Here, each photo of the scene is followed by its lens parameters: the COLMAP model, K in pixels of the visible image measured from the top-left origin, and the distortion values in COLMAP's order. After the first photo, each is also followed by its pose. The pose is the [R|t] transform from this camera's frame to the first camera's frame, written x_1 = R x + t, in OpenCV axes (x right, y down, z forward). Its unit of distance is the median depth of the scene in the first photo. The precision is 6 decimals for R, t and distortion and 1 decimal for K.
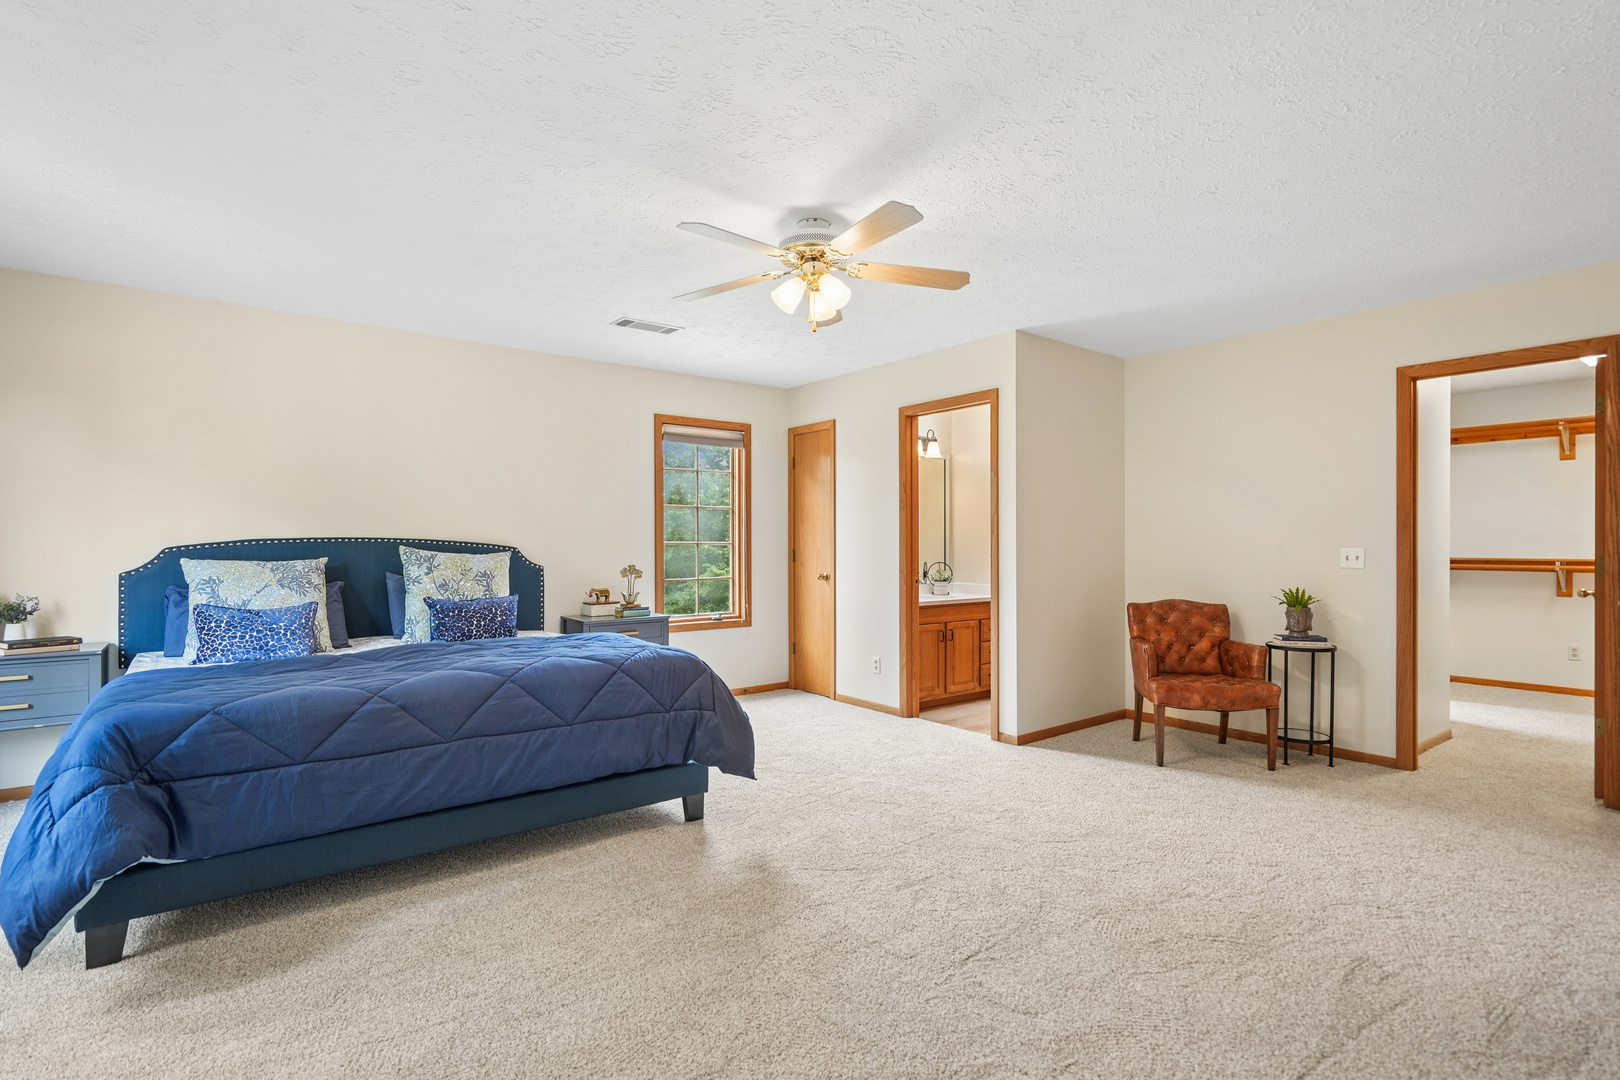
lens RADIAL K [[785.8, 0, 810.0], [0, 785.8, 540.0], [0, 0, 1]] dist [0.001566, 0.000417]
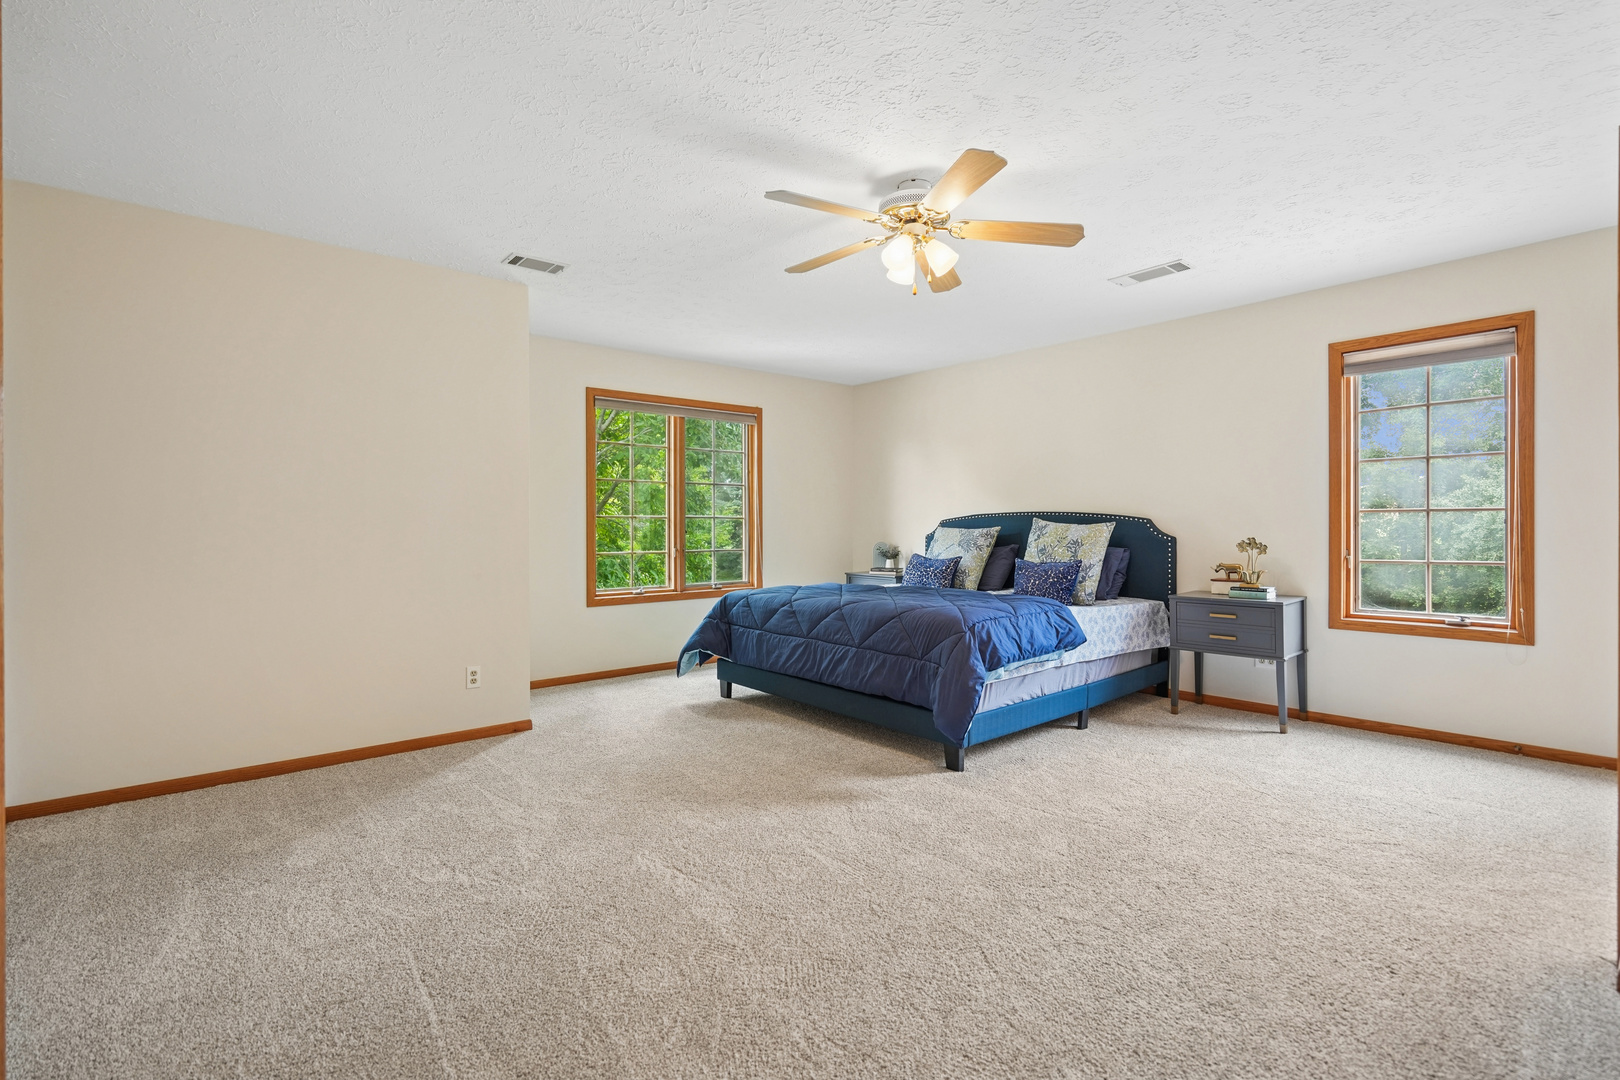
lens RADIAL K [[743.9, 0, 810.9], [0, 743.9, 531.7], [0, 0, 1]] dist [-0.002289, -0.000409]
pose [[0.035093, 0.009102, -0.999343, 0.629359], [0.011905, 0.999884, 0.009525, 0.013500], [0.999313, -0.012232, 0.034980, 0.564987]]
